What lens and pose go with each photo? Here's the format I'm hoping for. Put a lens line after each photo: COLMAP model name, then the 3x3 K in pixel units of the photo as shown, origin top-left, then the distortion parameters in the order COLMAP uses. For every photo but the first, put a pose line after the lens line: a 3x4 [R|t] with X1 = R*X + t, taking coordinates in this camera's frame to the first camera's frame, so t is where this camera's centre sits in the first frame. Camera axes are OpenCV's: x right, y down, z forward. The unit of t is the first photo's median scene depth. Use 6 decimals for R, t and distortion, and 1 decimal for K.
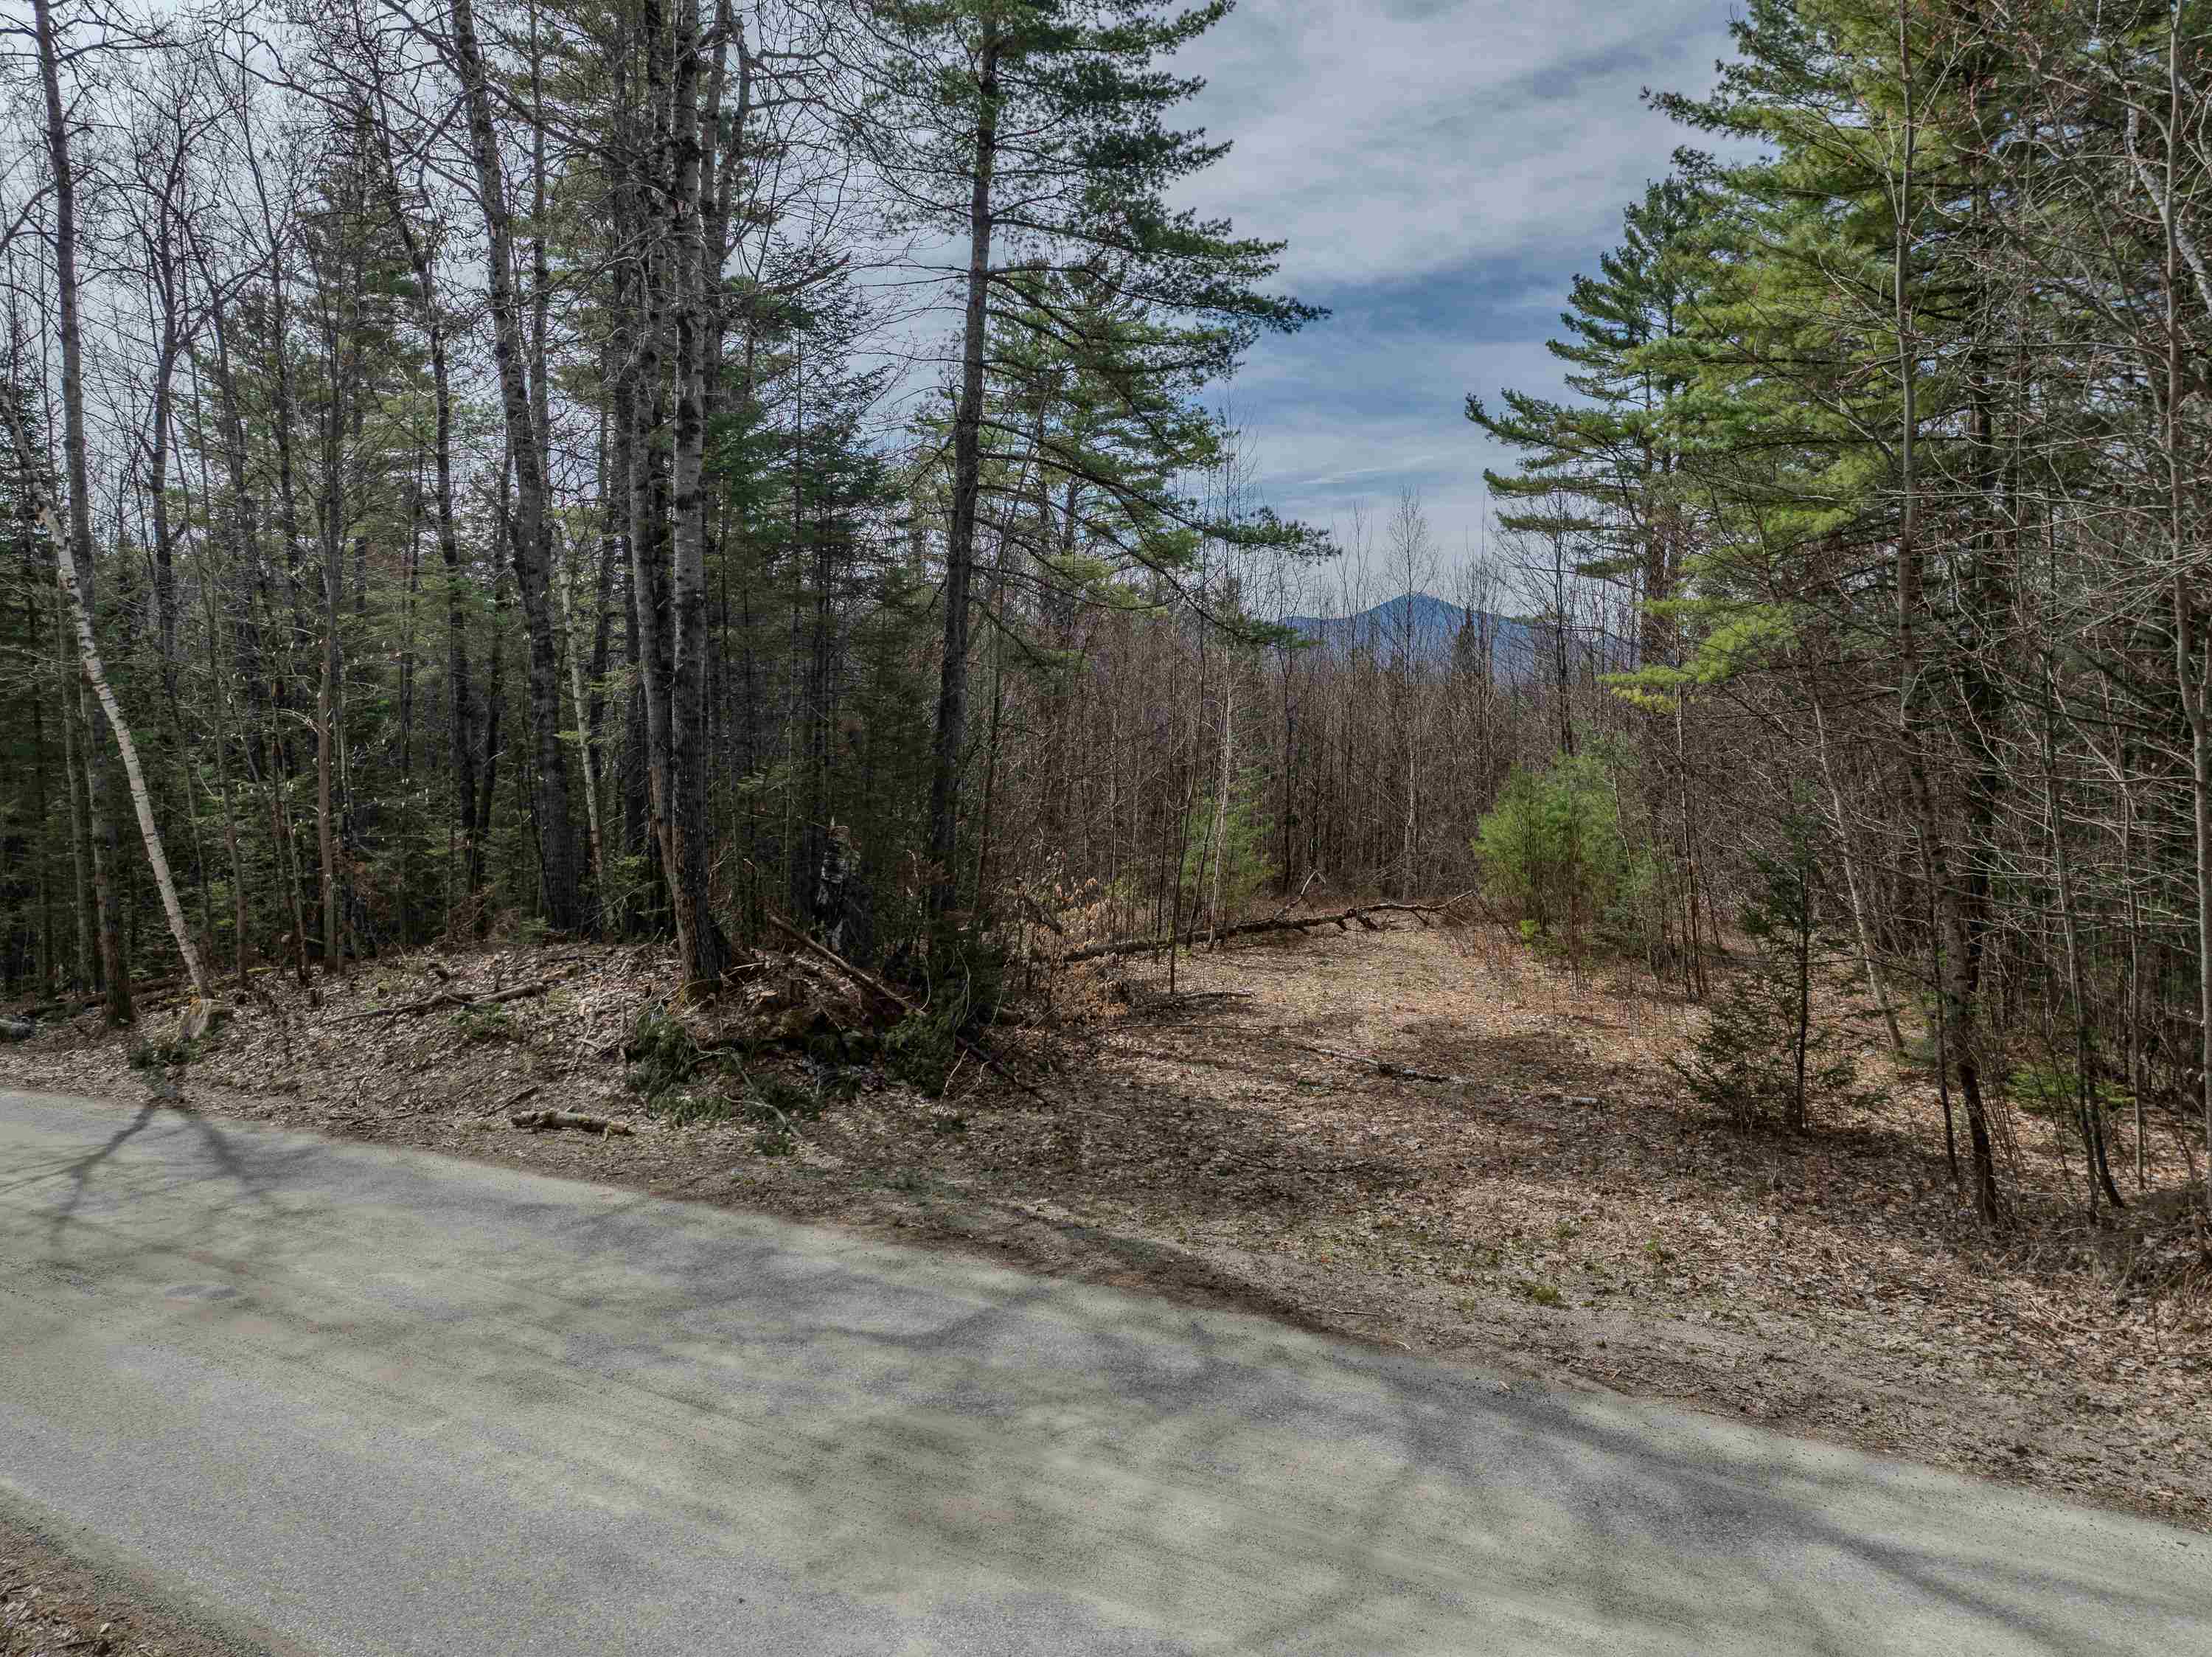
lens RADIAL K [[1550.3, 0, 1106.0], [0, 1550.3, 828.5], [0, 0, 1]] dist [-0.043858, 0.018200]
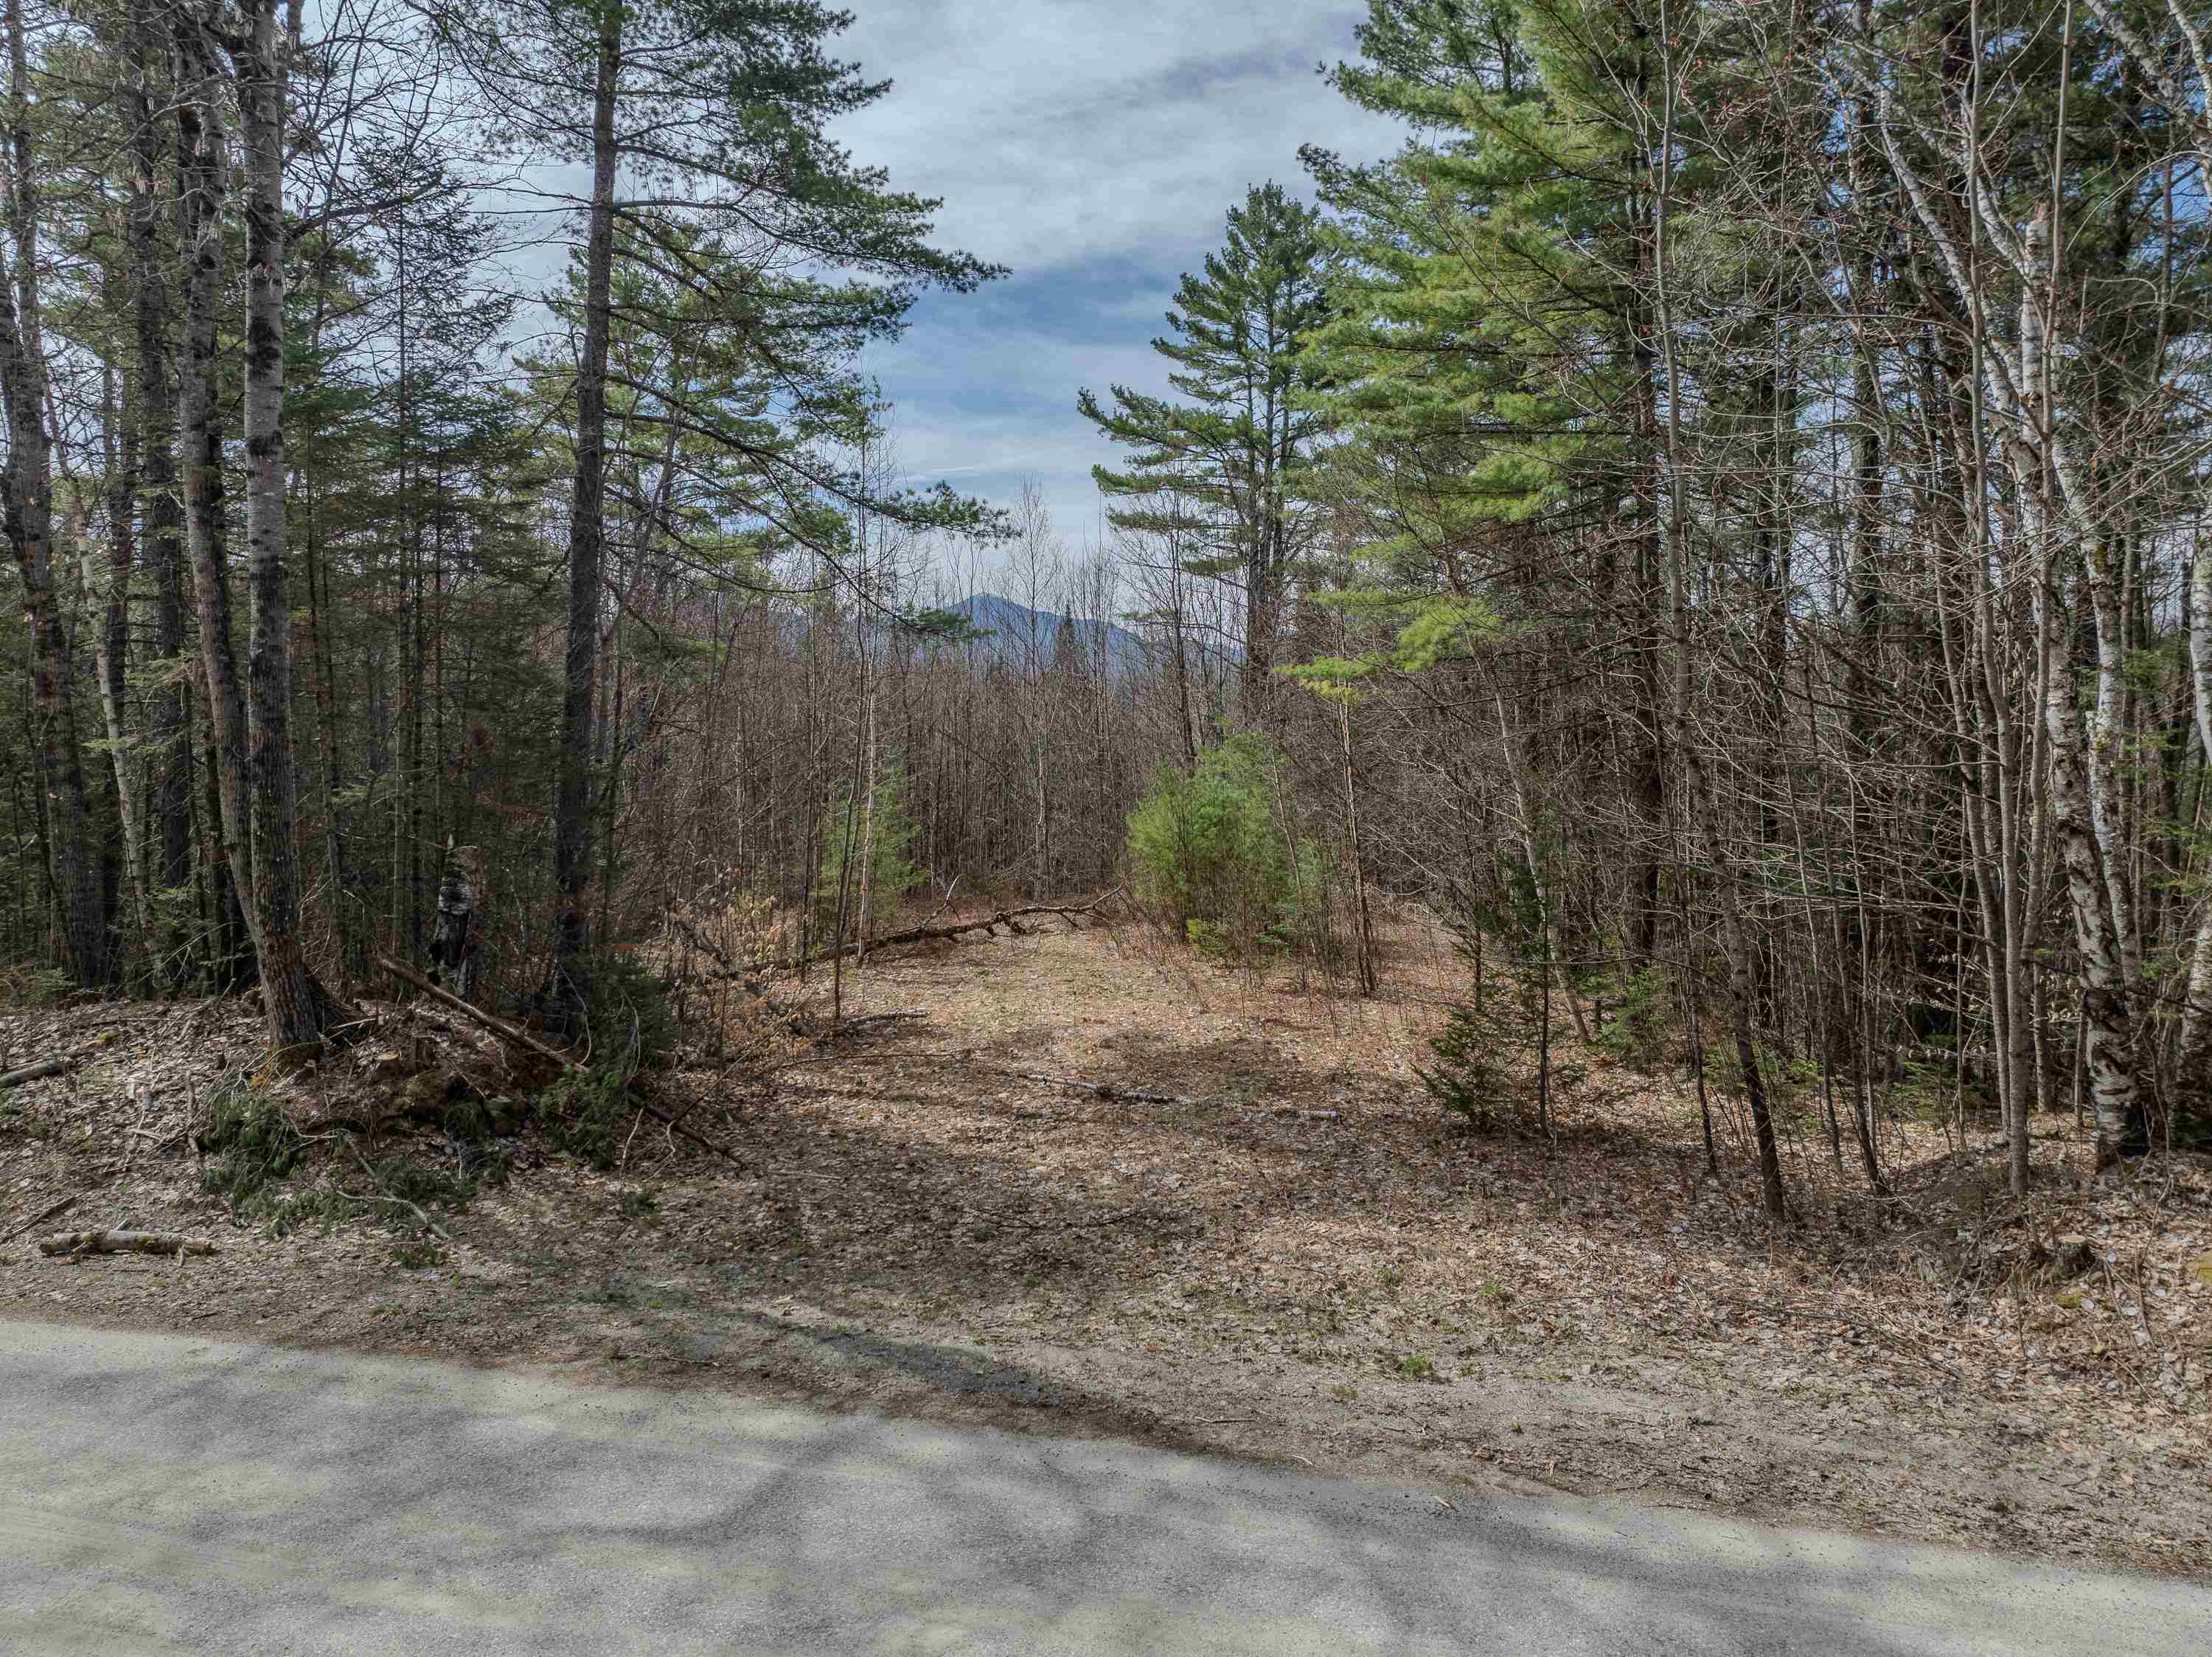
lens RADIAL K [[1554.3, 0, 1106.0], [0, 1554.3, 828.5], [0, 0, 1]] dist [-0.035763, 0.002727]
pose [[0.964567, -0.026445, 0.262511, -0.051402], [0.026446, 0.999644, 0.003530, -0.004521], [-0.262510, 0.003537, 0.964923, 0.097195]]
